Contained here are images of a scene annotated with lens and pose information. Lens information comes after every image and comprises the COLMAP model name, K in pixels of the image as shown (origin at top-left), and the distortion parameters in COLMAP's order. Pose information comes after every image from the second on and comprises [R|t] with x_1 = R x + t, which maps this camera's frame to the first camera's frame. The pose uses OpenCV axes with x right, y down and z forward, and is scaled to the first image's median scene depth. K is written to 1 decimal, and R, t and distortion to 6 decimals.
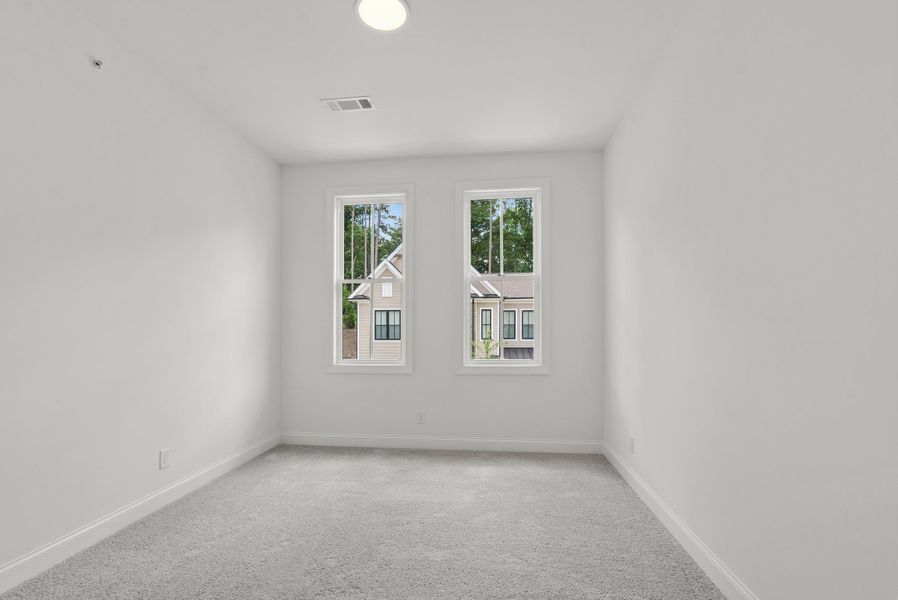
lens RADIAL K [[389.9, 0, 471.4], [0, 389.9, 329.1], [0, 0, 1]] dist [-0.000921, 0.000128]
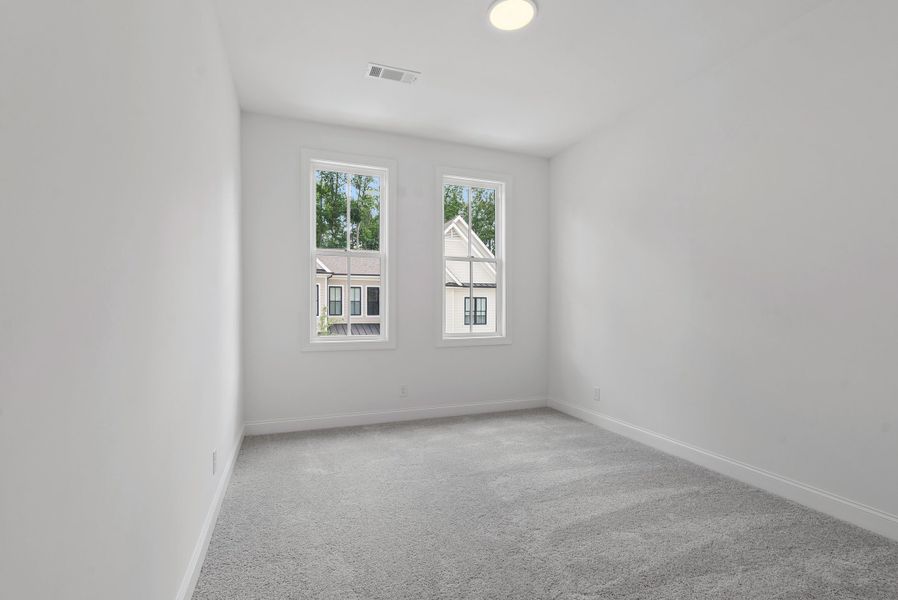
lens RADIAL K [[378.1, 0, 450.7], [0, 378.1, 312.3], [0, 0, 1]] dist [0.000804, 0.000140]
pose [[0.902089, 0.000003, 0.431550, -0.422630], [-0.007502, 0.999849, 0.015675, 0.003517], [-0.431485, -0.017378, 0.901953, 0.048331]]
